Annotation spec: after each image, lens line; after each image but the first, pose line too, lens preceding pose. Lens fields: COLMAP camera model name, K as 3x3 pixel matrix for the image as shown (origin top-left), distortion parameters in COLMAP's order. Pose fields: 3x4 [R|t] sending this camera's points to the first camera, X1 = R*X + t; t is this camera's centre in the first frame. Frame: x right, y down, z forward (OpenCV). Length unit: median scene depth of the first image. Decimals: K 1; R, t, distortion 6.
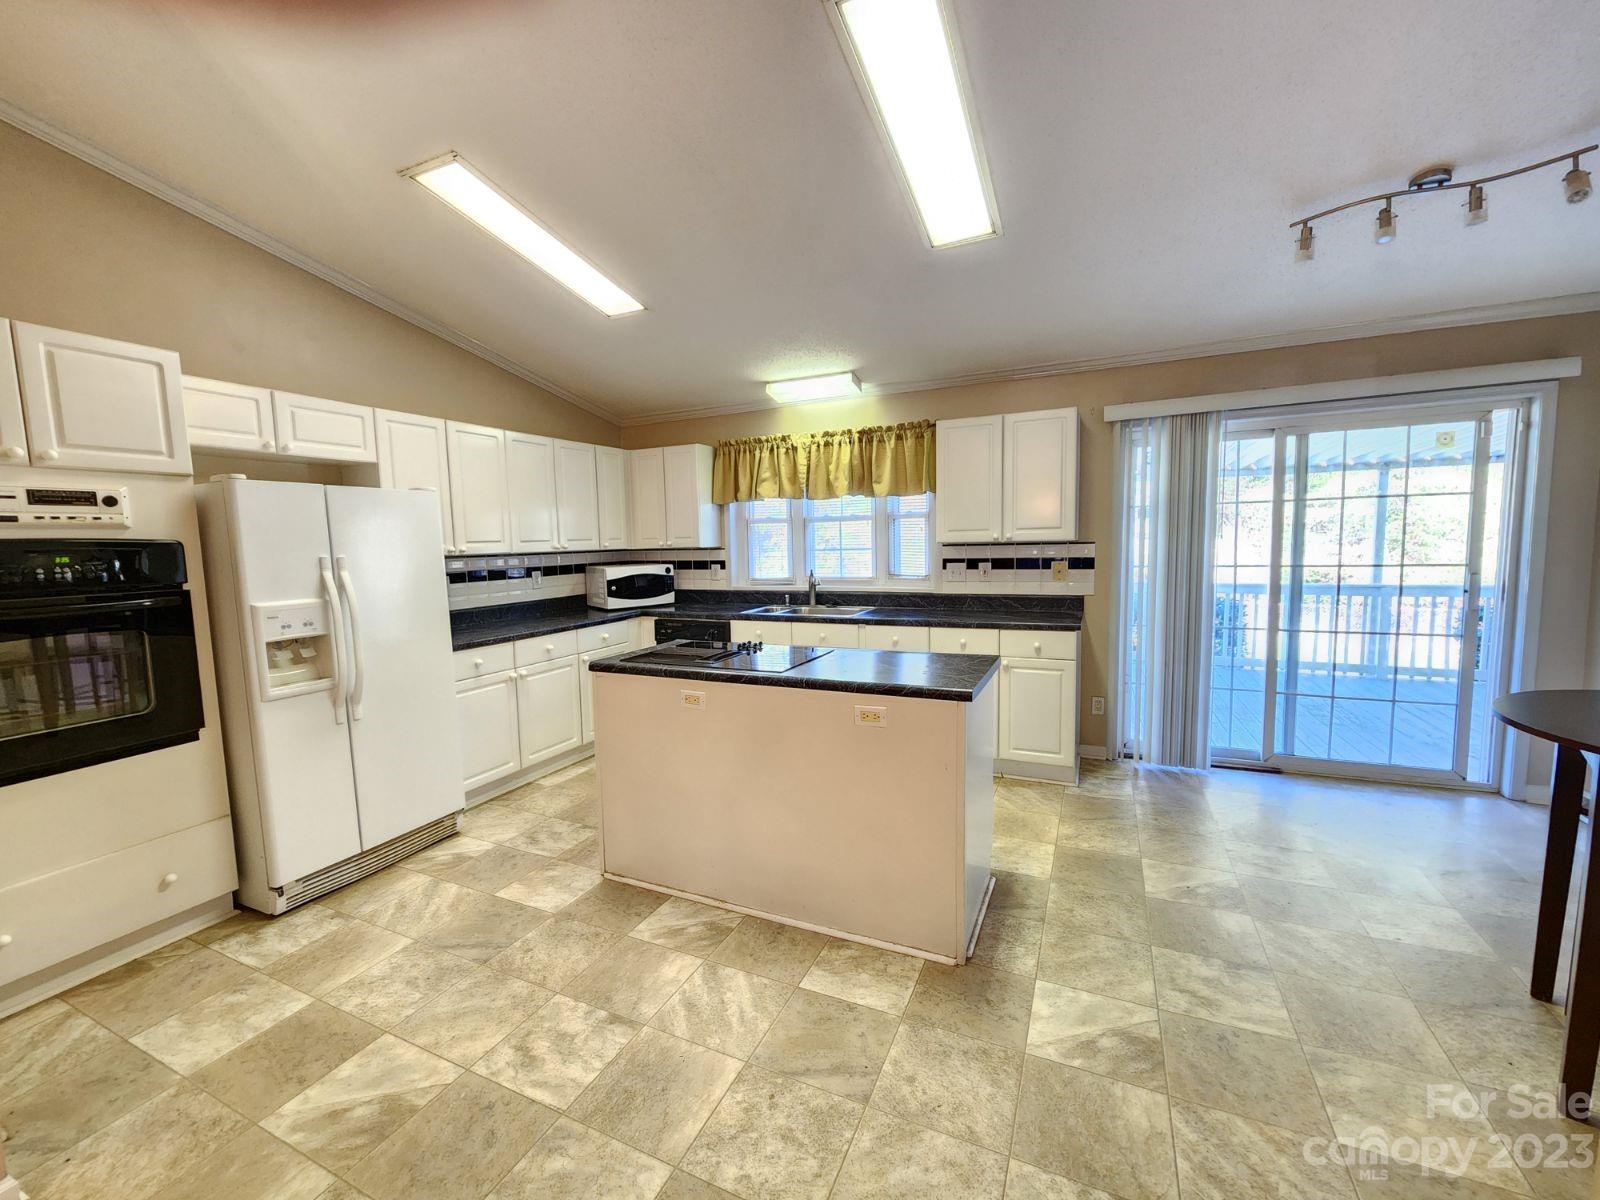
lens RADIAL K [[655.4, 0, 791.4], [0, 655.4, 602.9], [0, 0, 1]] dist [-0.000747, -0.000083]
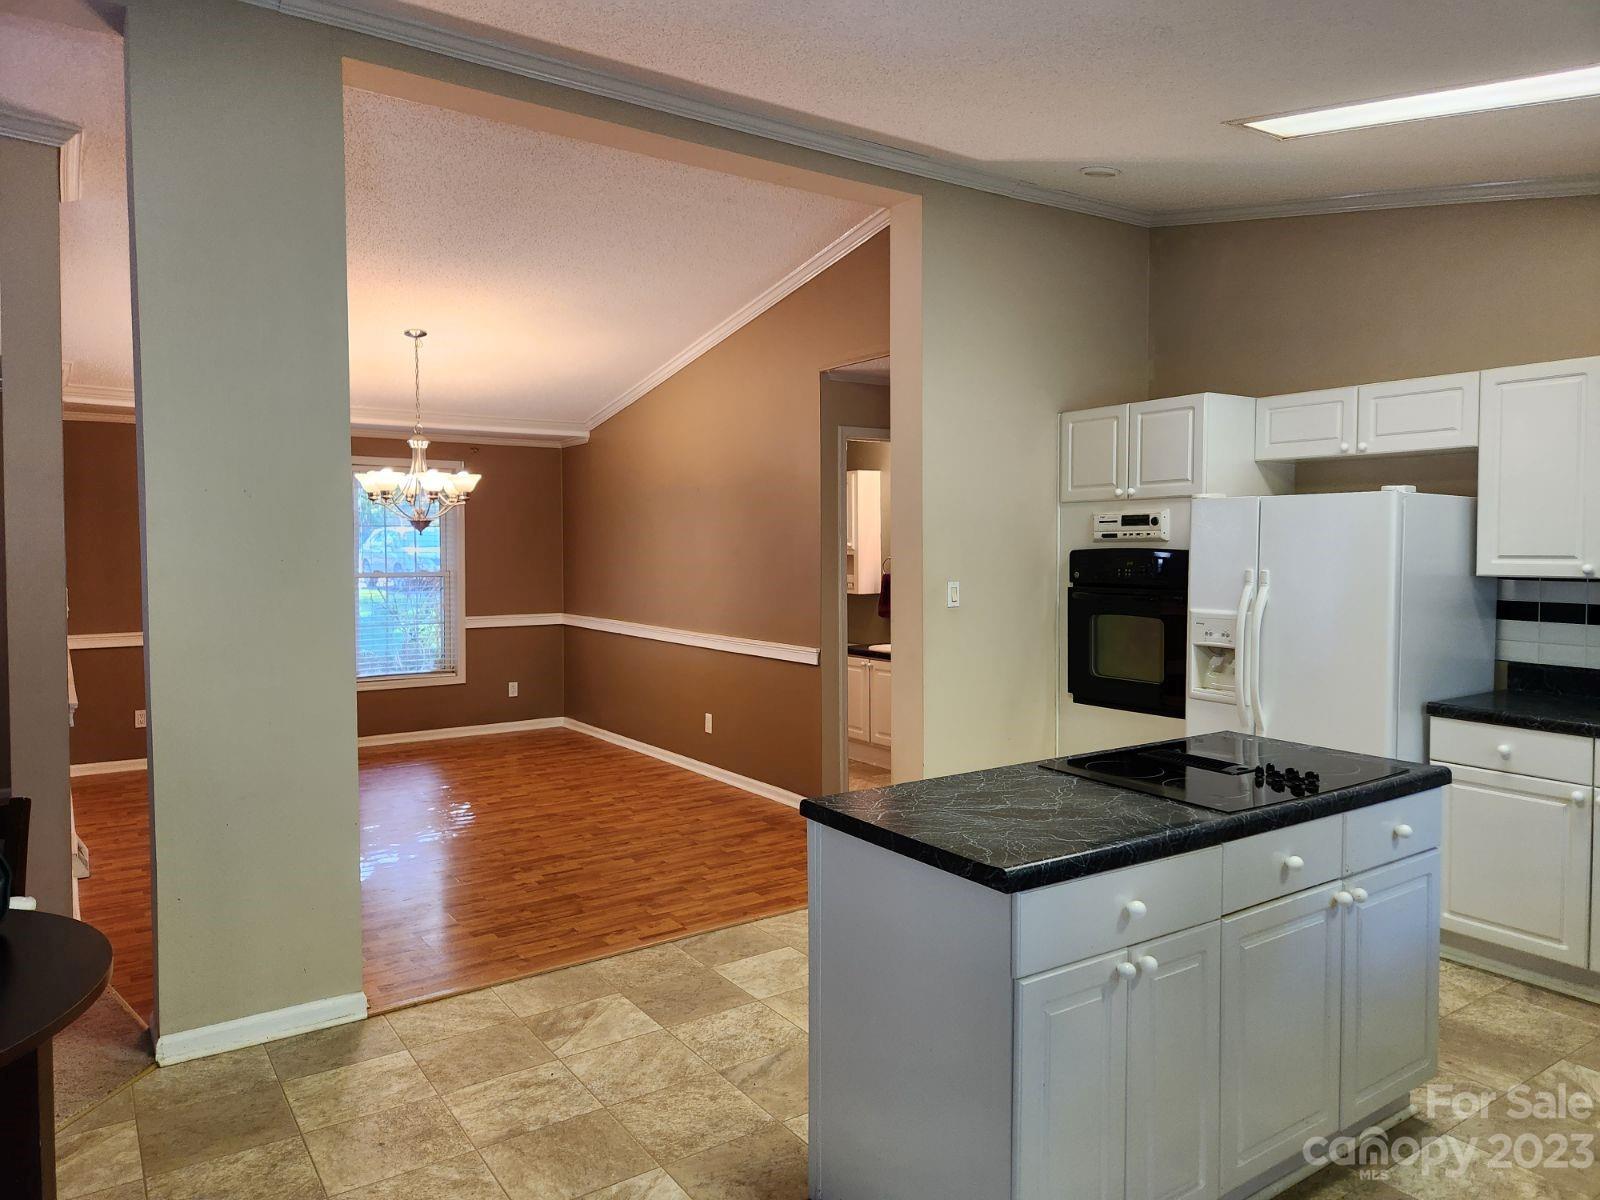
lens RADIAL K [[1067.9, 0, 809.7], [0, 1067.9, 583.1], [0, 0, 1]] dist [0.082182, -0.074434]
pose [[-0.504734, 0.058042, -0.861322, 0.718551], [-0.068177, 0.991941, 0.106795, -0.127896], [0.860579, 0.112625, -0.496709, 0.885202]]
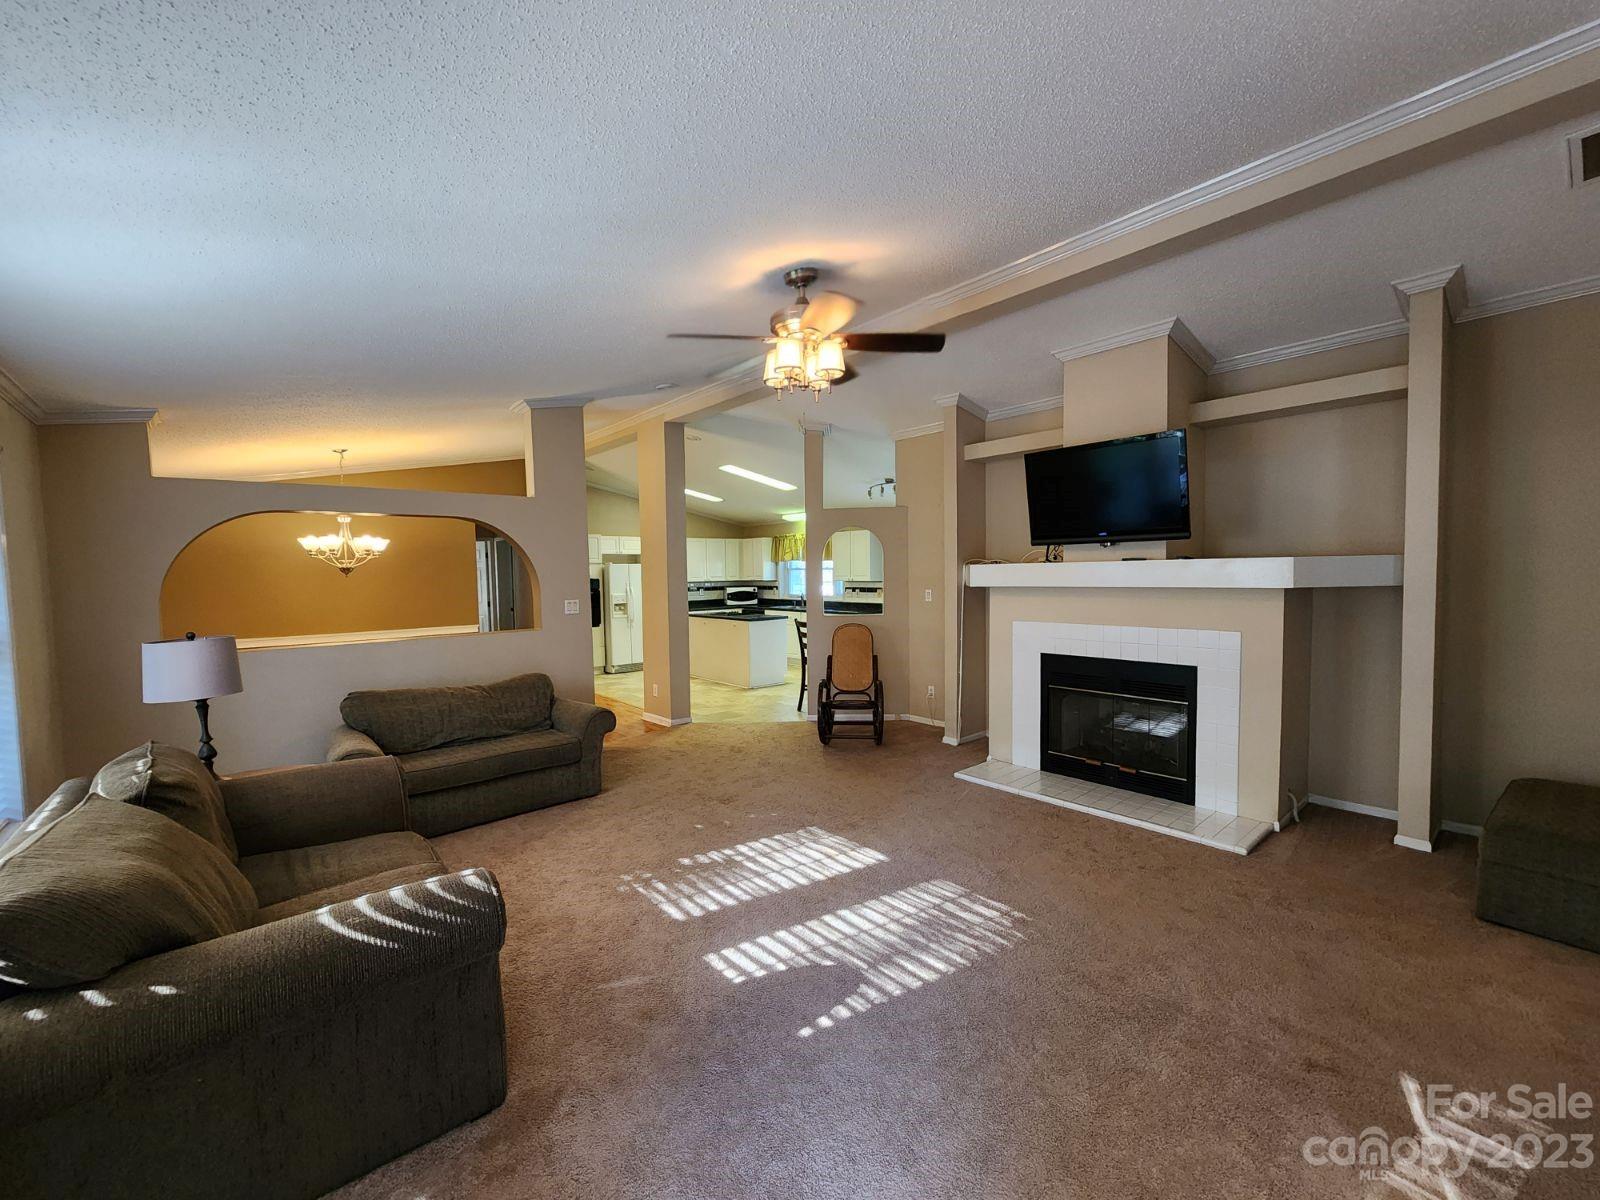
lens RADIAL K [[658.5, 0, 792.1], [0, 658.5, 602.6], [0, 0, 1]] dist [-0.002070, -0.000061]
pose [[0.910306, 0.031465, -0.412739, 1.256646], [-0.047328, 0.998479, -0.028265, 0.078009], [0.411222, 0.045264, 0.910411, -1.505091]]
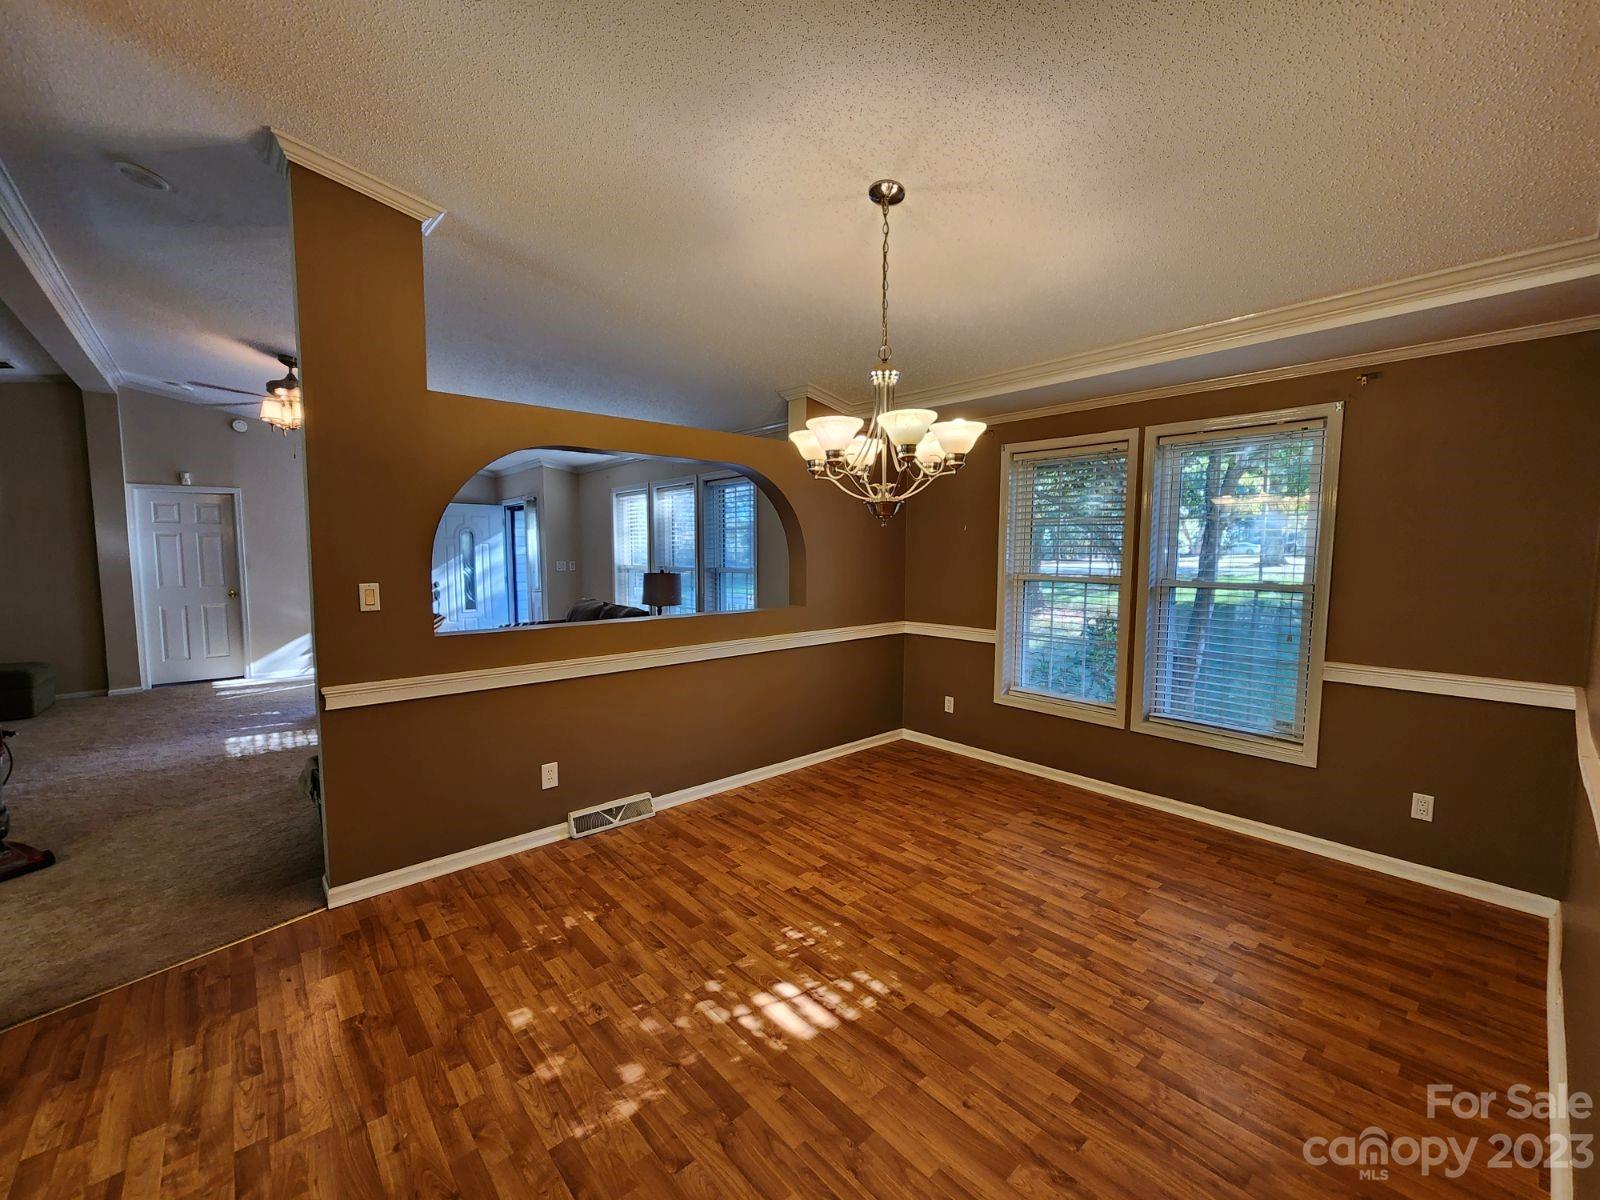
lens RADIAL K [[658.5, 0, 792.1], [0, 658.5, 602.6], [0, 0, 1]] dist [-0.002070, -0.000061]
pose [[-0.915394, -0.007144, 0.402496, -0.603412], [0.063349, 0.984829, 0.161553, -0.017745], [-0.397544, 0.173382, -0.901054, 0.146549]]
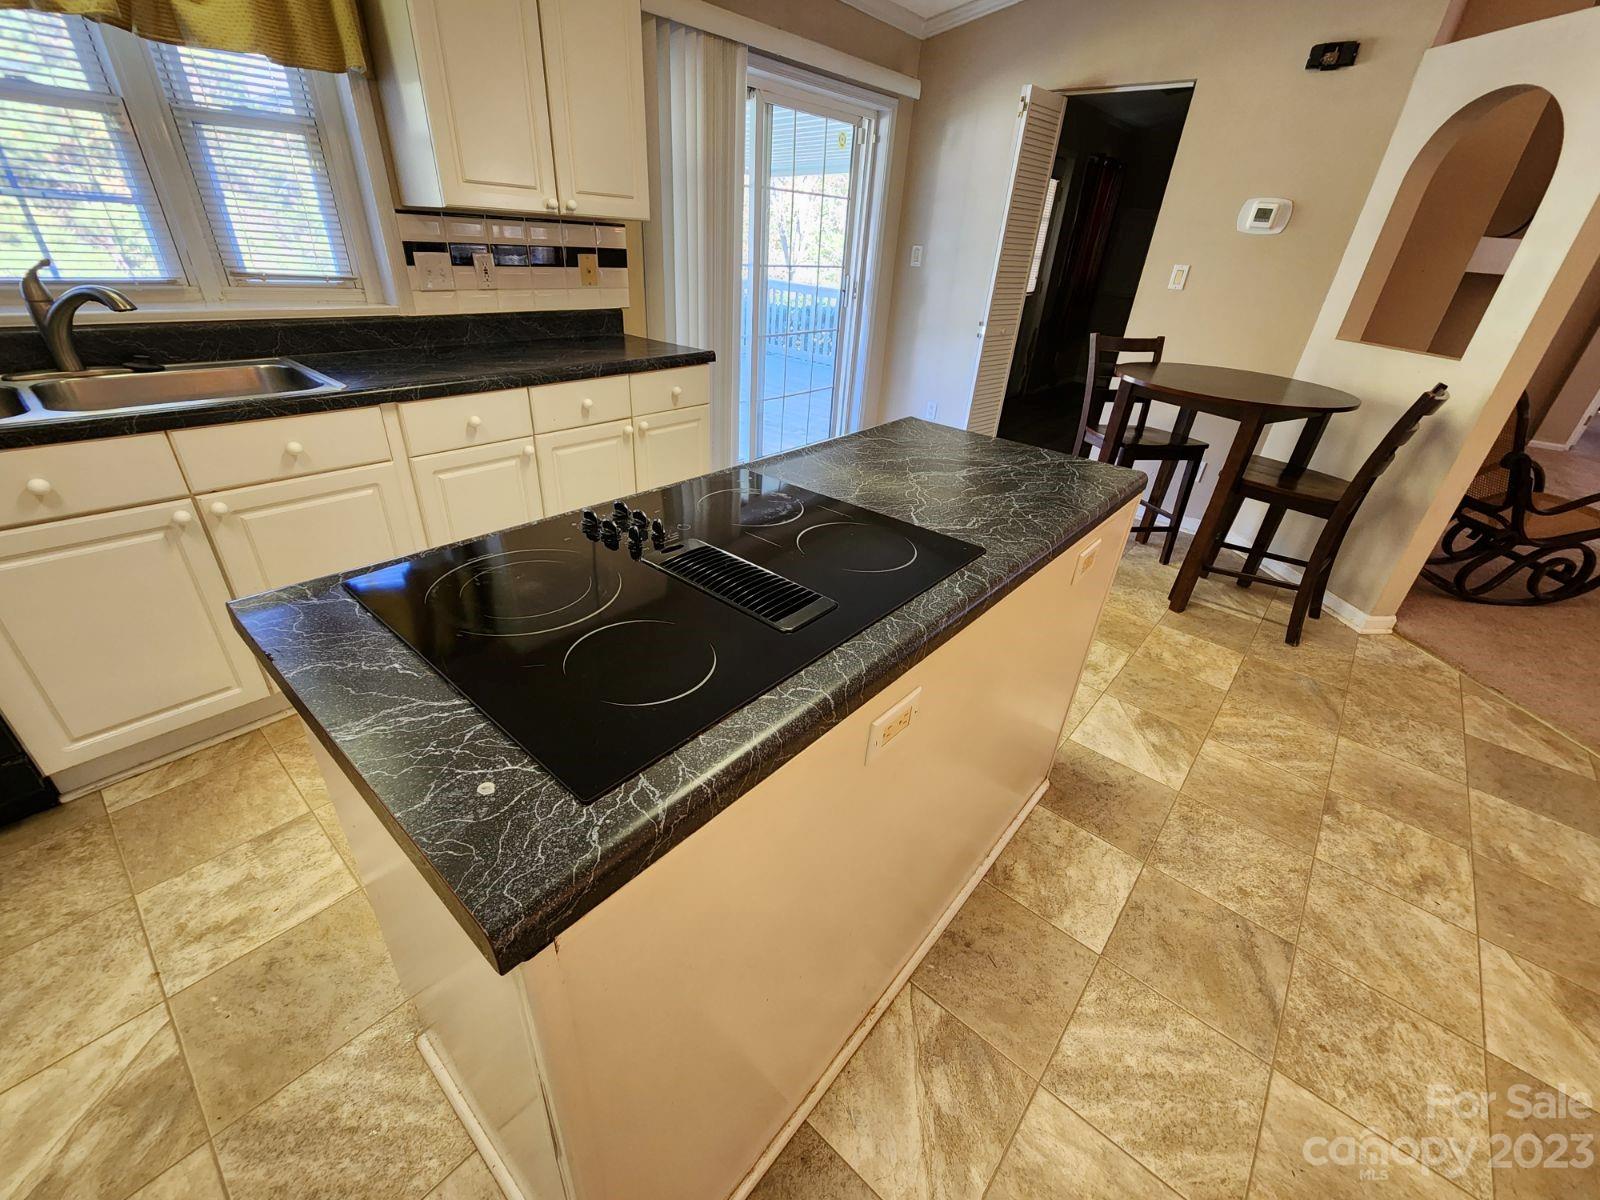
lens RADIAL K [[658.5, 0, 792.1], [0, 658.5, 602.6], [0, 0, 1]] dist [-0.002070, -0.000061]
pose [[0.270443, -0.434940, 0.858888, -0.294957], [0.028332, 0.895341, 0.444479, -0.041821], [-0.962319, -0.095872, 0.254462, 0.667976]]
